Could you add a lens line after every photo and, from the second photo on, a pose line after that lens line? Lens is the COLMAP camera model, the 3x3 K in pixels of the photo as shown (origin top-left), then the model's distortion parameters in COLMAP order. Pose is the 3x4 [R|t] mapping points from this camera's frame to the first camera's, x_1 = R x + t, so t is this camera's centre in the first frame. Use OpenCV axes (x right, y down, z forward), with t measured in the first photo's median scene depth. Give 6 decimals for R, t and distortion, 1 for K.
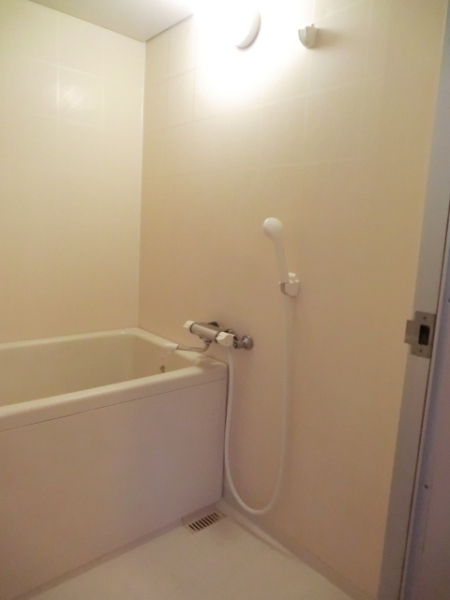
lens RADIAL K [[437.7, 0, 222.4], [0, 437.7, 300.7], [0, 0, 1]] dist [-0.014449, 0.007688]
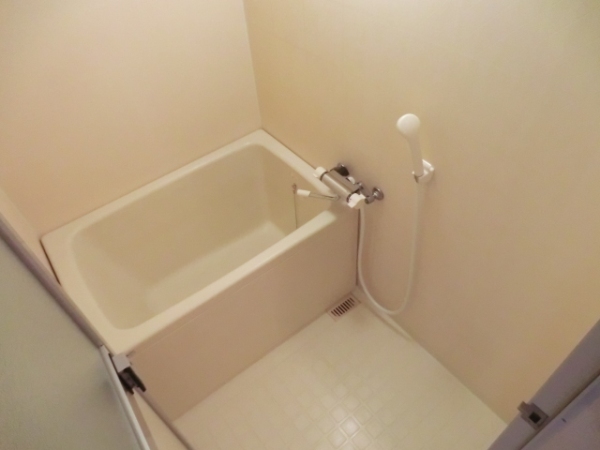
lens RADIAL K [[437.7, 0, 302.4], [0, 437.7, 224.0], [0, 0, 1]] dist [-0.014449, 0.007688]
pose [[0.993082, -0.048260, -0.107046, -0.011819], [0.103264, 0.792917, 0.600516, -0.483301], [0.055898, -0.607415, 0.792415, 0.136777]]
